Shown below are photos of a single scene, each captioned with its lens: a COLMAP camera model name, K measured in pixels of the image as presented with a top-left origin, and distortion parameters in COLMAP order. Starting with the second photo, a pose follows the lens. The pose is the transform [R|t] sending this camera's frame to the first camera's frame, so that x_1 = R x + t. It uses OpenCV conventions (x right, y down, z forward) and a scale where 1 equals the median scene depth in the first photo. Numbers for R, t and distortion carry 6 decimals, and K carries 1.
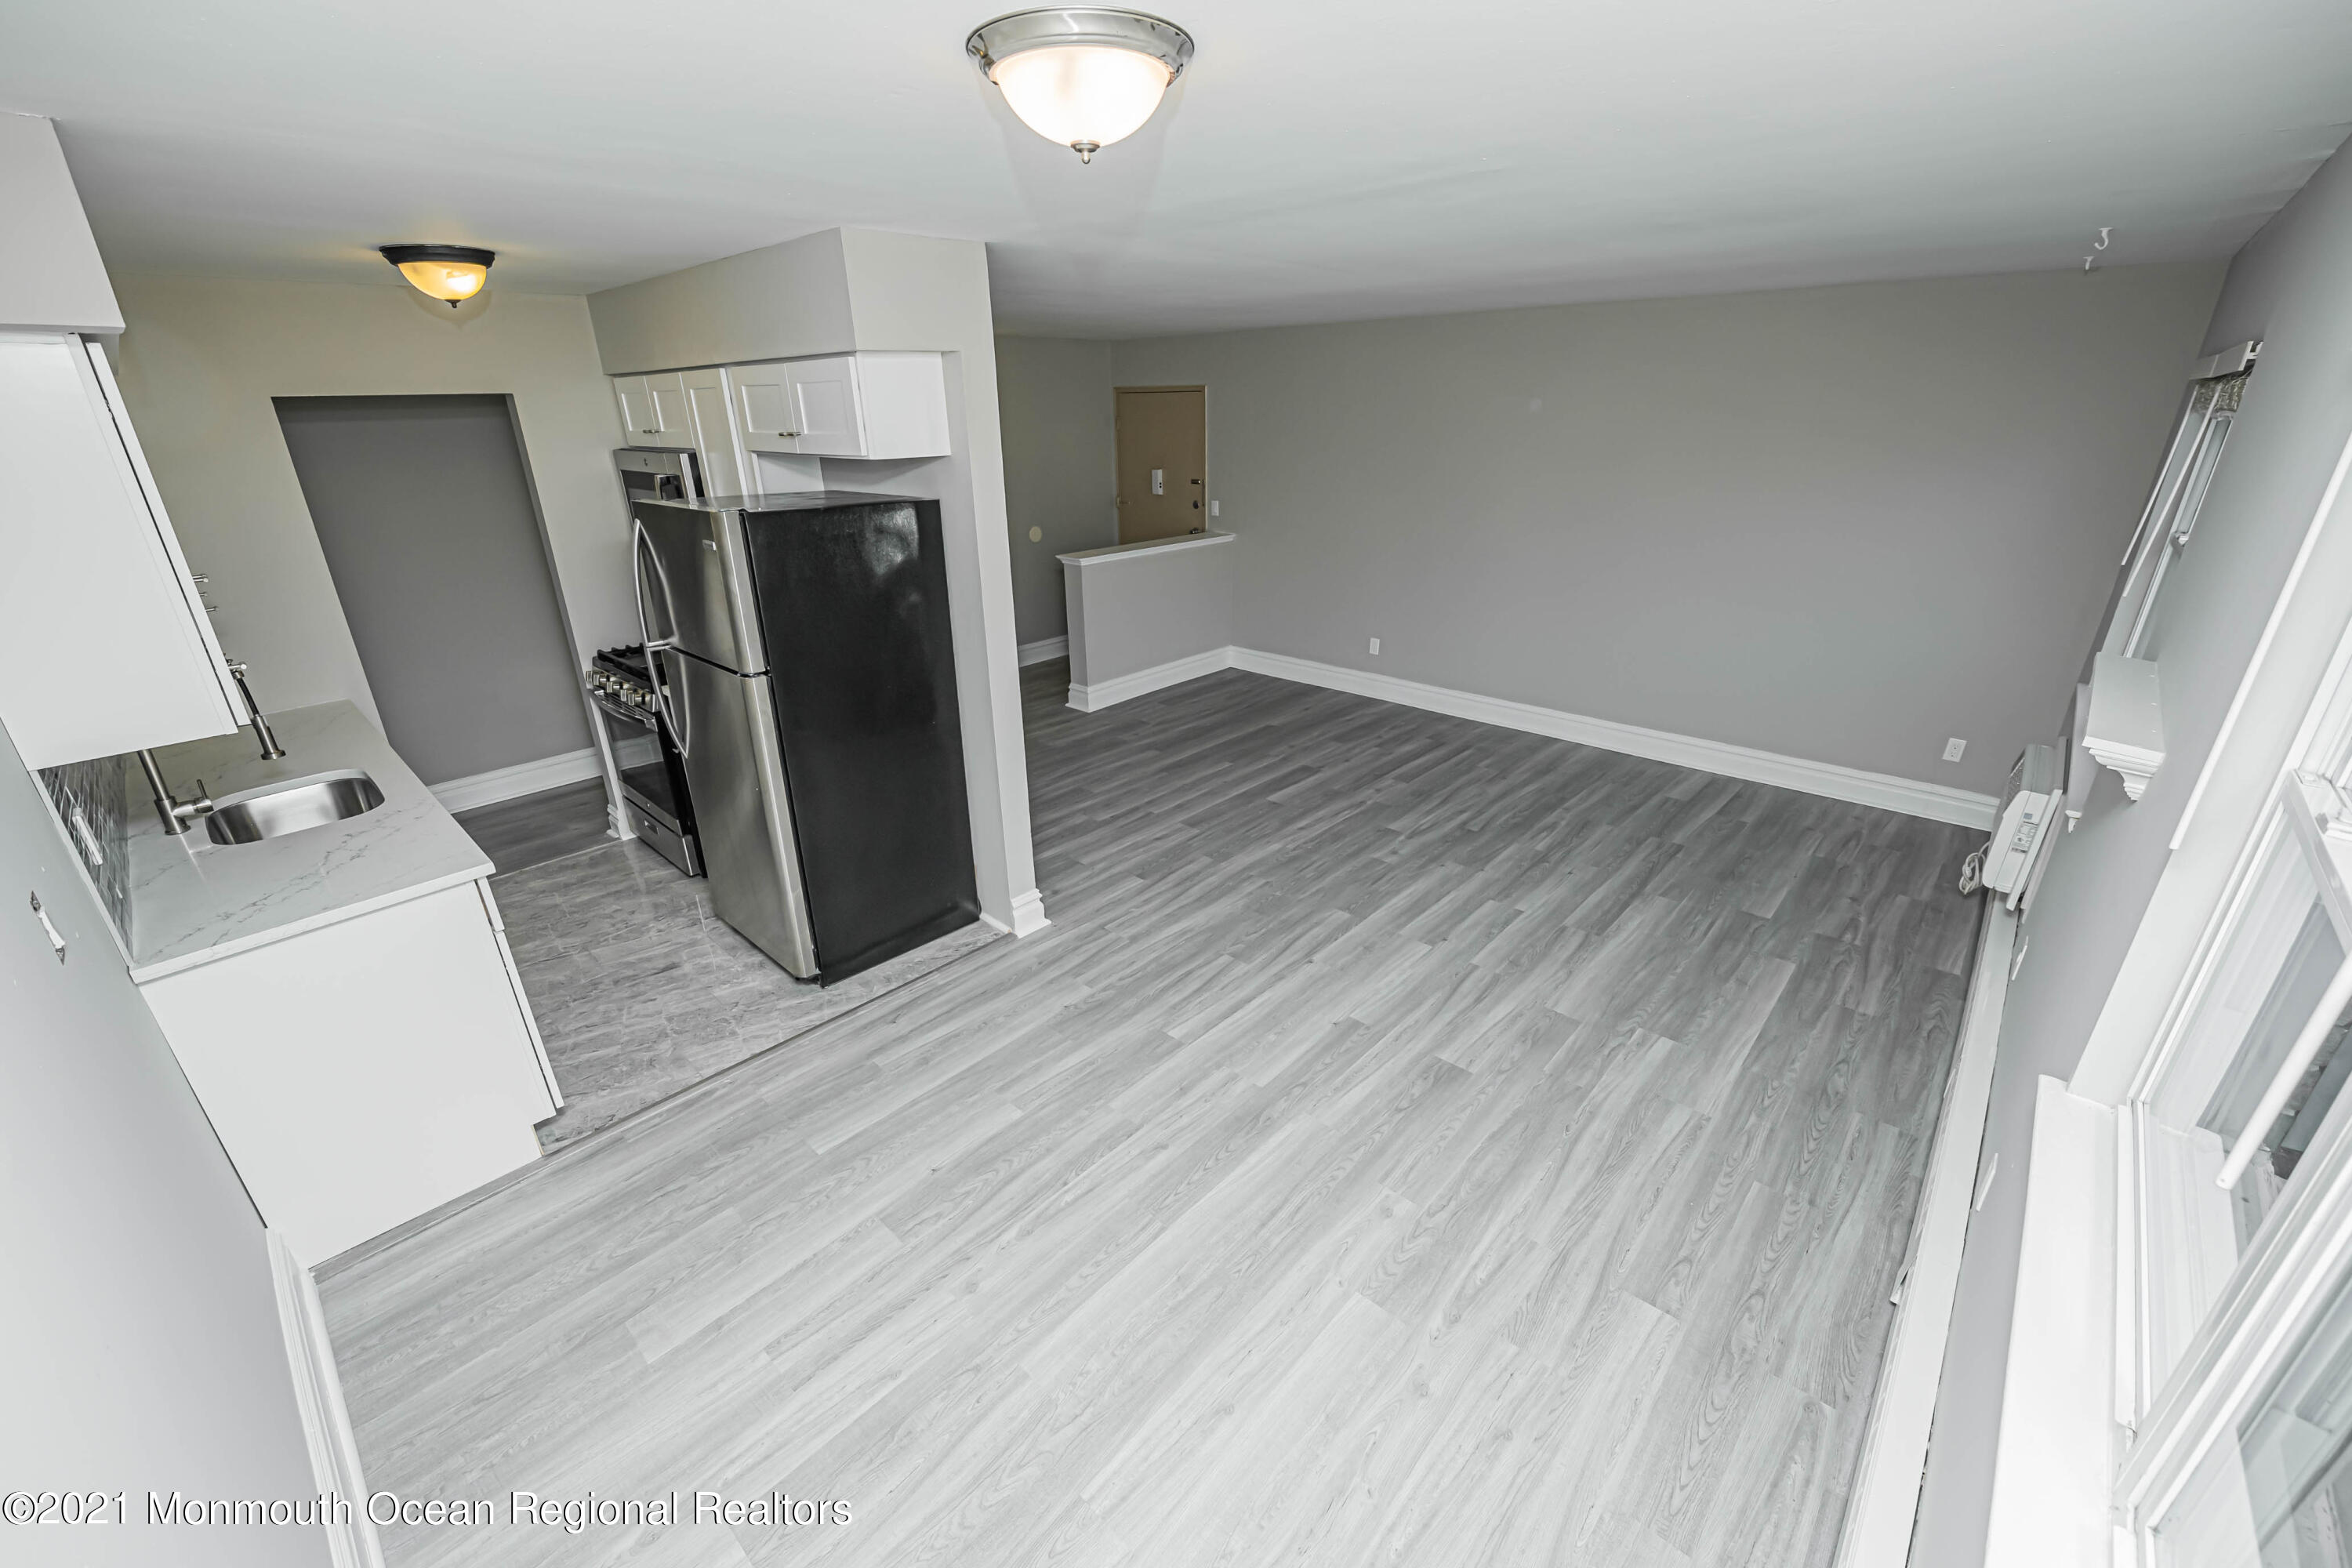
lens RADIAL K [[932.7, 0, 1176.8], [0, 932.7, 787.0], [0, 0, 1]] dist [-0.002005, -0.005528]
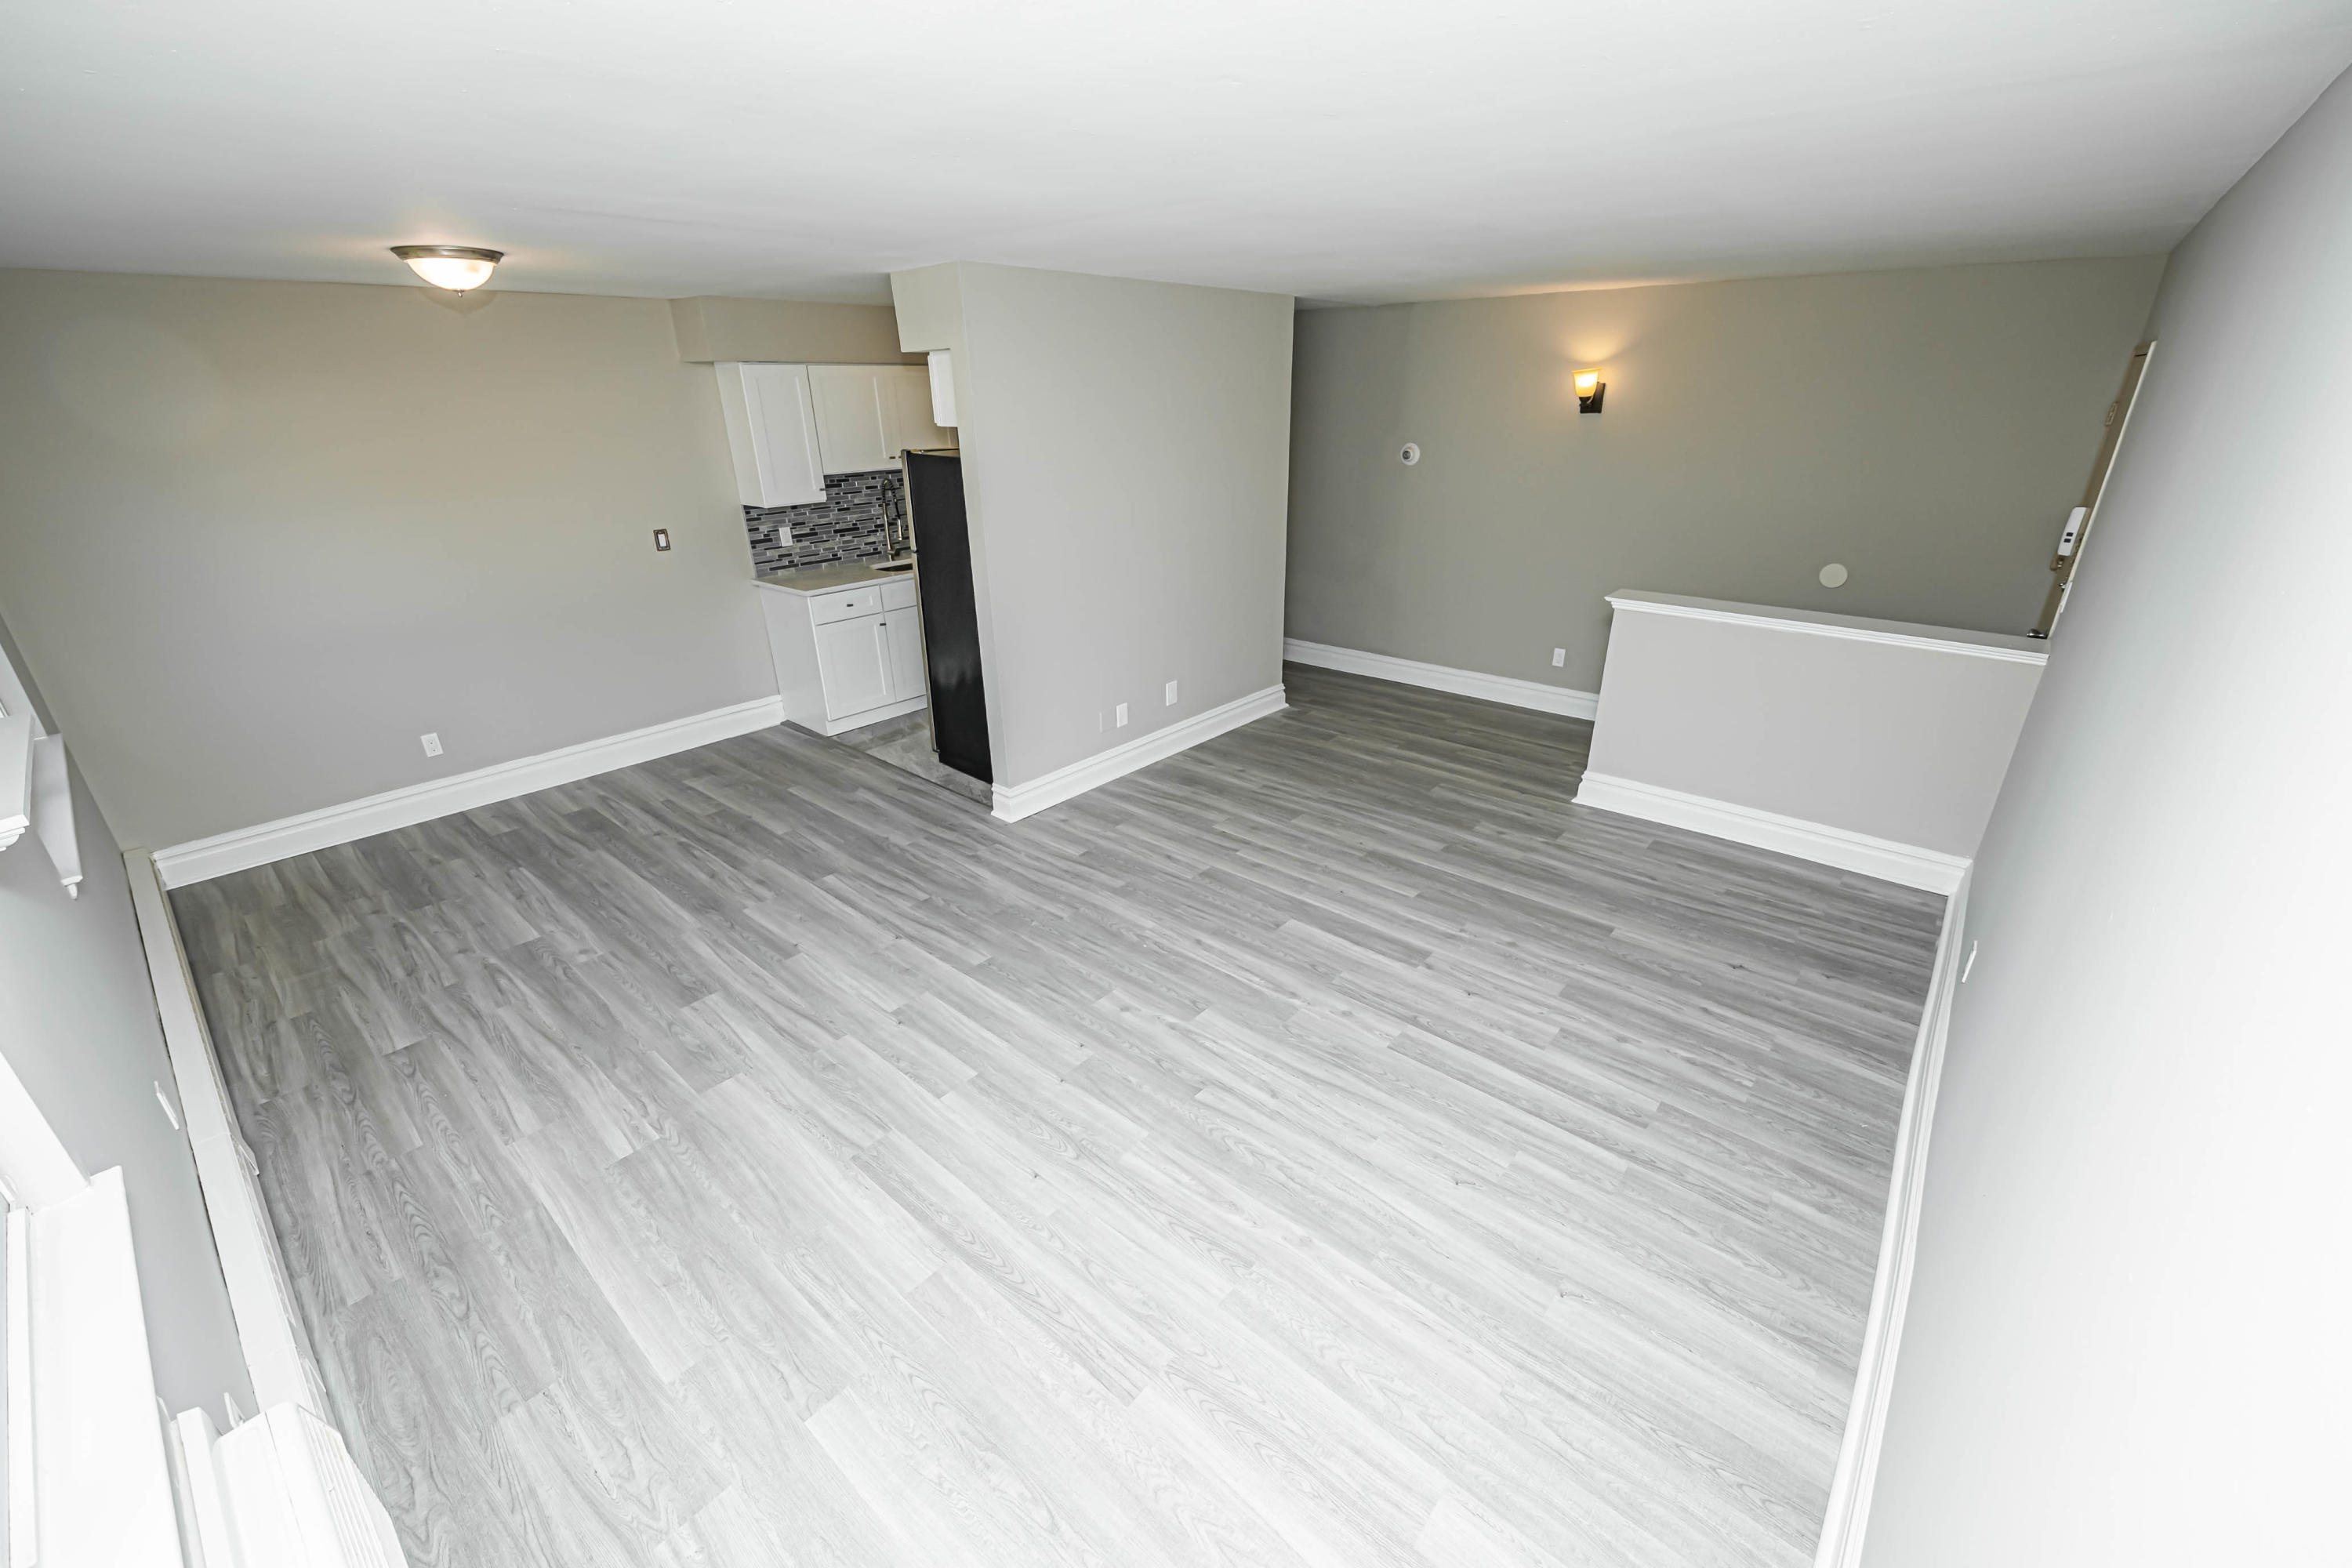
lens RADIAL K [[932.7, 0, 1176.8], [0, 932.7, 787.0], [0, 0, 1]] dist [-0.002005, -0.005528]
pose [[0.035815, 0.408895, -0.911878, 0.971409], [-0.368435, 0.853592, 0.368288, -0.424962], [0.928963, 0.322778, 0.181222, 0.986753]]
